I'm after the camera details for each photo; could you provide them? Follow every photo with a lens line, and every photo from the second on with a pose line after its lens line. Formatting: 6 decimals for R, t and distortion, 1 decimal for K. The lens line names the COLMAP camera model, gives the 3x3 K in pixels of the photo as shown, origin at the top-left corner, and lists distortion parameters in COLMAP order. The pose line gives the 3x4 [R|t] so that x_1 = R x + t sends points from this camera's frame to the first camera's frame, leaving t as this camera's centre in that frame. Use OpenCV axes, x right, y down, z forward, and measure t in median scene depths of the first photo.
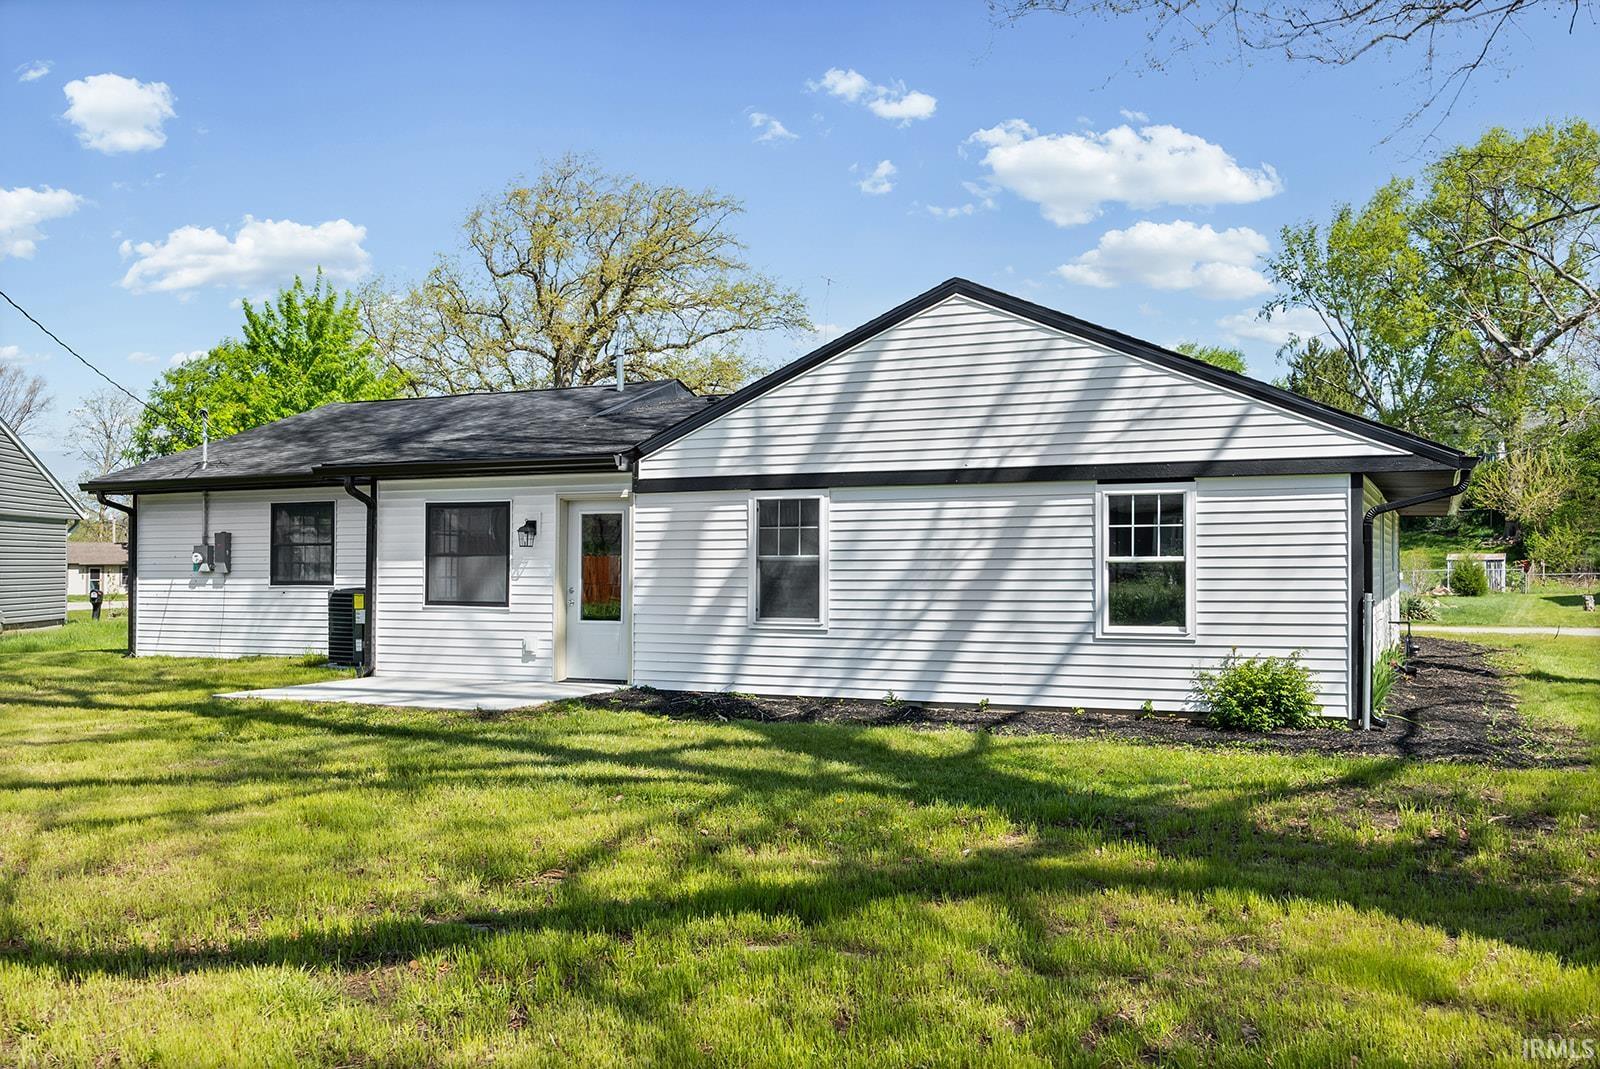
lens RADIAL K [[1395.7, 0, 800.0], [0, 1395.7, 534.5], [0, 0, 1]] dist [-0.008413, -0.003076]
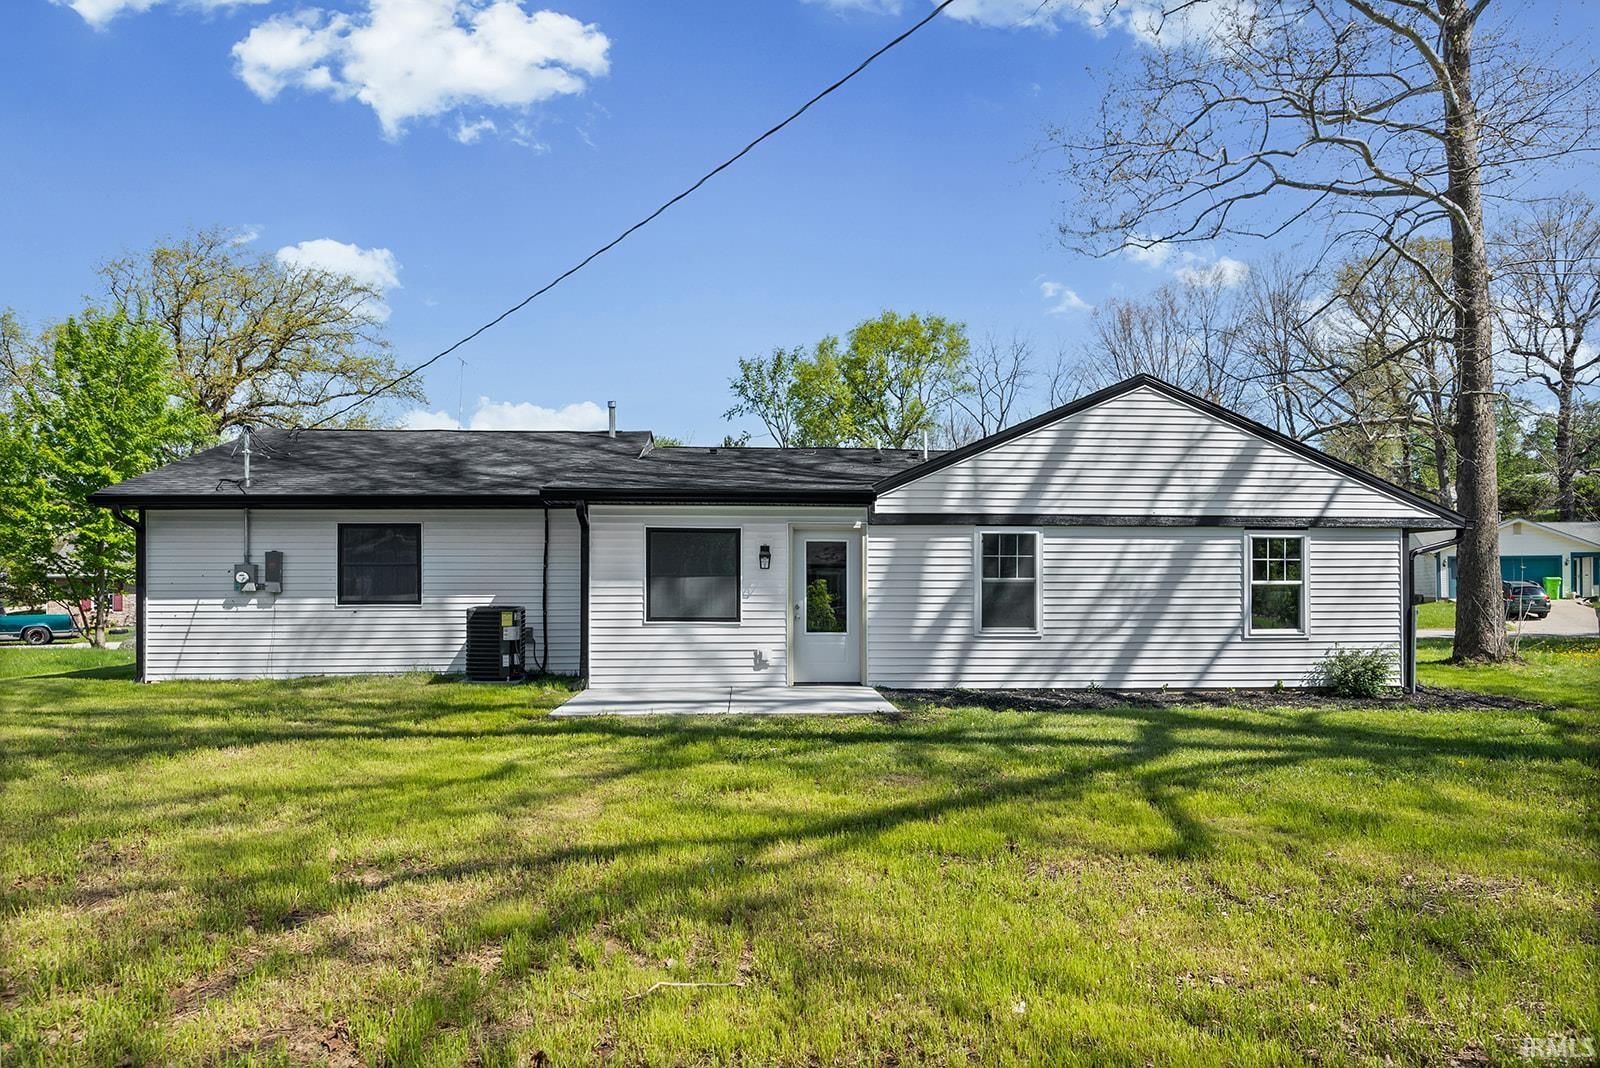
lens RADIAL K [[1004.5, 0, 800.0], [0, 1004.5, 570.4], [0, 0, 1]] dist [-0.005122, -0.000340]
pose [[0.879756, 0.013278, 0.475240, -0.598797], [-0.013361, 0.999906, -0.003203, 0.013095], [-0.475238, -0.003532, 0.879850, 0.281509]]
